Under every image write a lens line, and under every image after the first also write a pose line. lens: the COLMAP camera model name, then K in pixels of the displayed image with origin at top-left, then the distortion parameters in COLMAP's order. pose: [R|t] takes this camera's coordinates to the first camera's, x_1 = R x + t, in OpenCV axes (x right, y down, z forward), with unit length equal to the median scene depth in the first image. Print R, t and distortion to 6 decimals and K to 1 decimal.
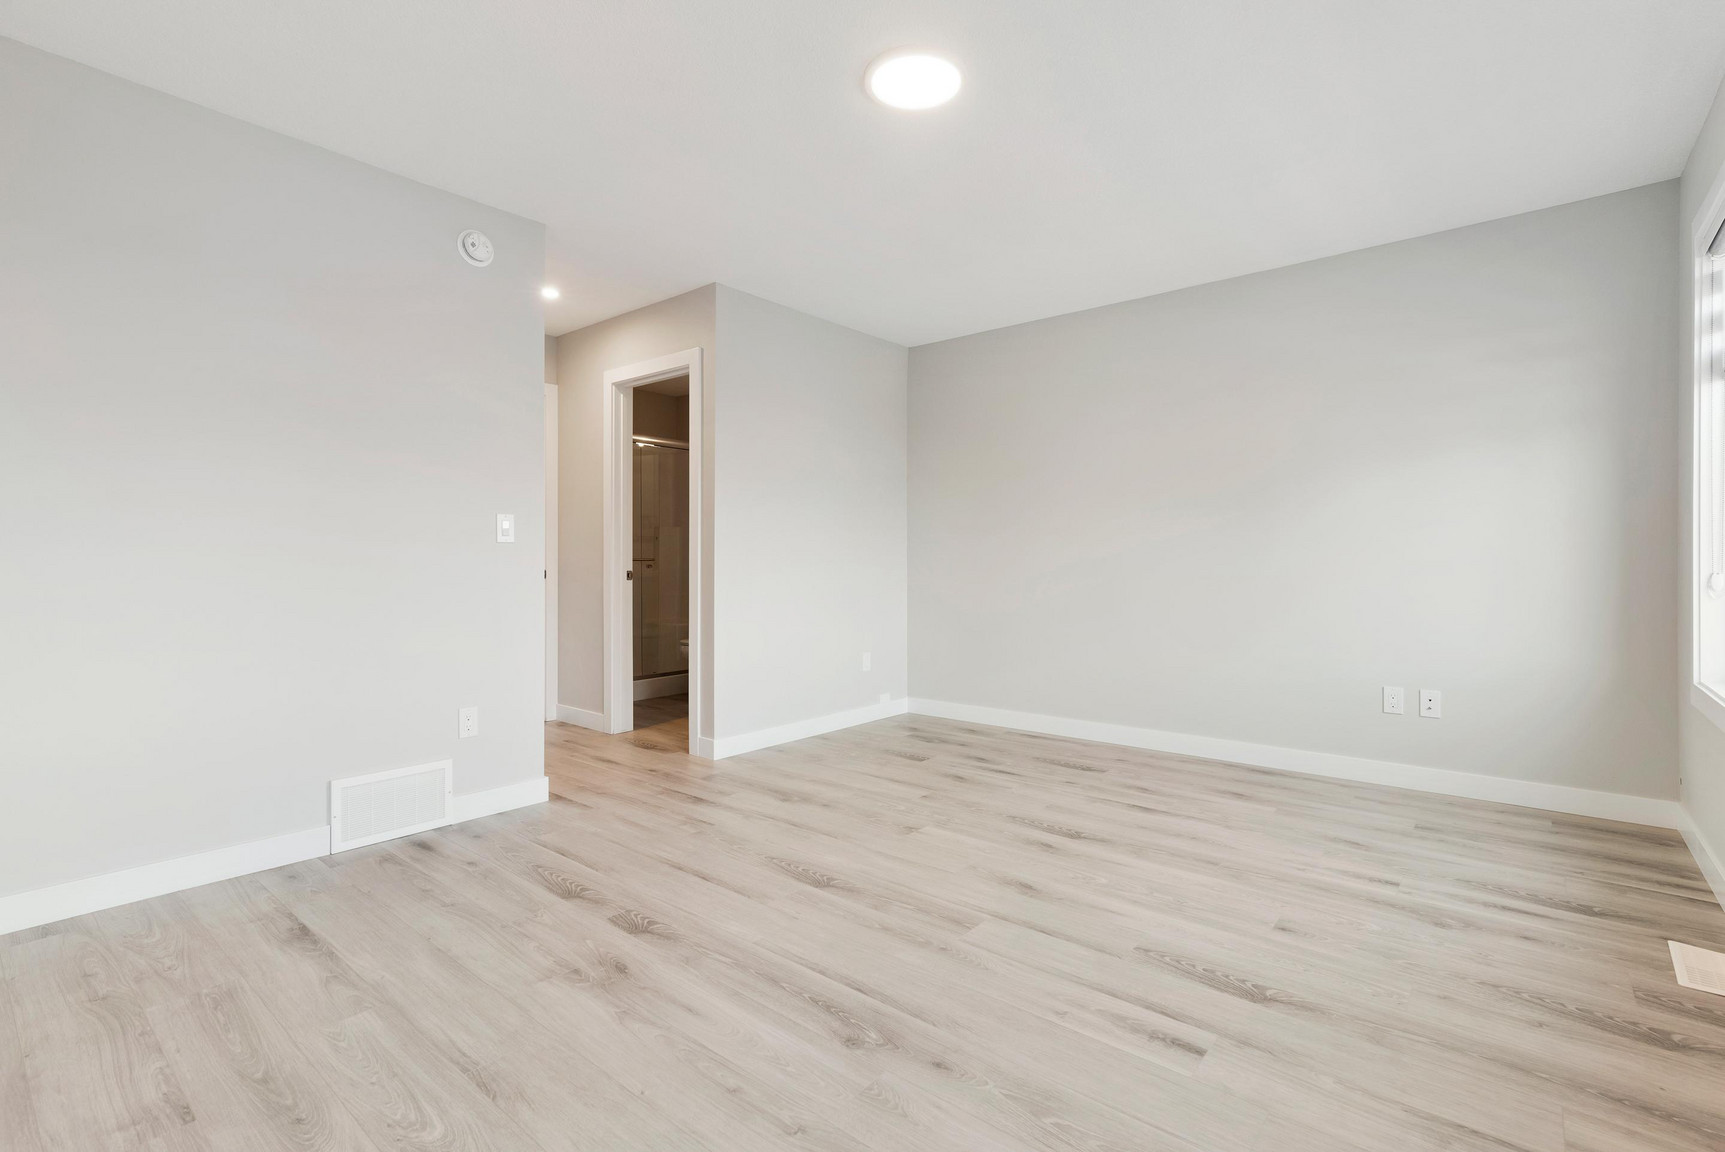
lens RADIAL K [[801.3, 0, 870.4], [0, 801.3, 566.0], [0, 0, 1]] dist [0.004601, -0.000523]
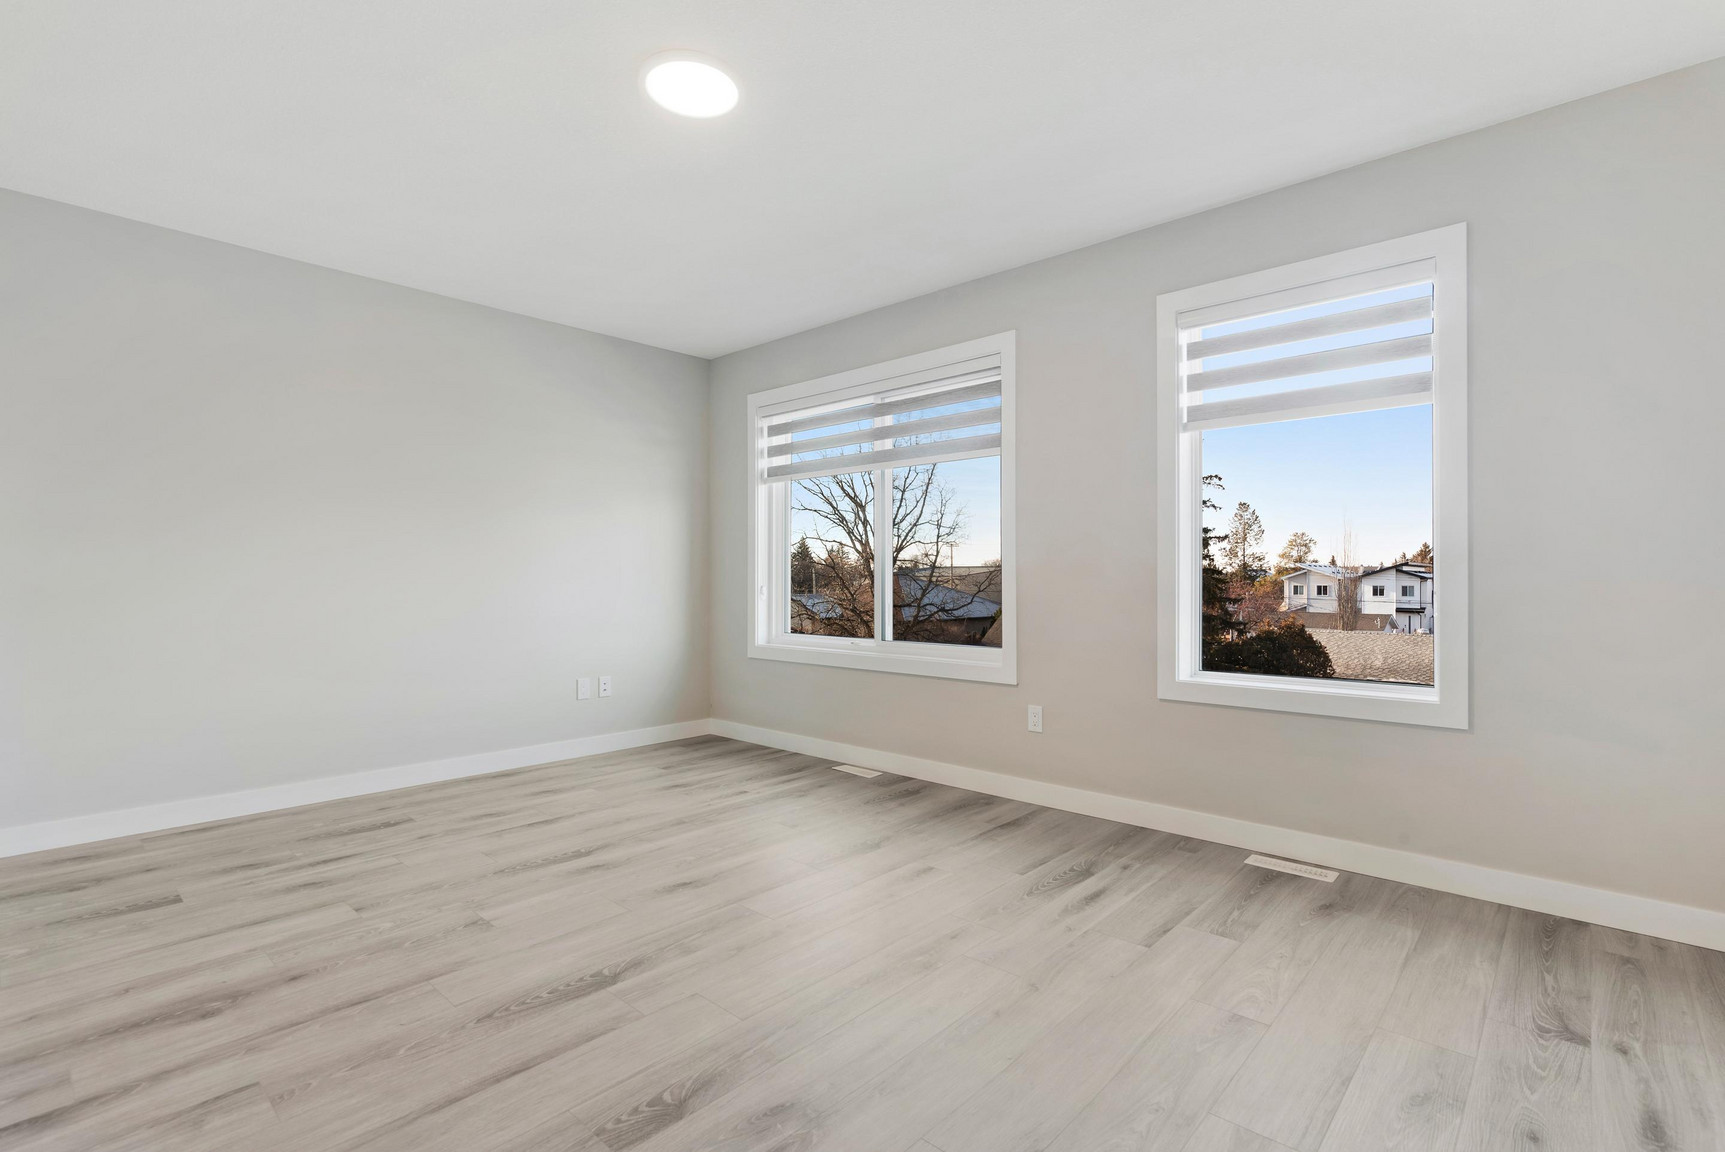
lens RADIAL K [[801.3, 0, 870.8], [0, 801.3, 576.2], [0, 0, 1]] dist [0.004601, -0.000523]
pose [[0.036022, 0.006223, 0.999332, -0.699960], [0.006387, 0.999959, -0.006457, -0.000282], [-0.999331, 0.006615, 0.035981, 0.576906]]
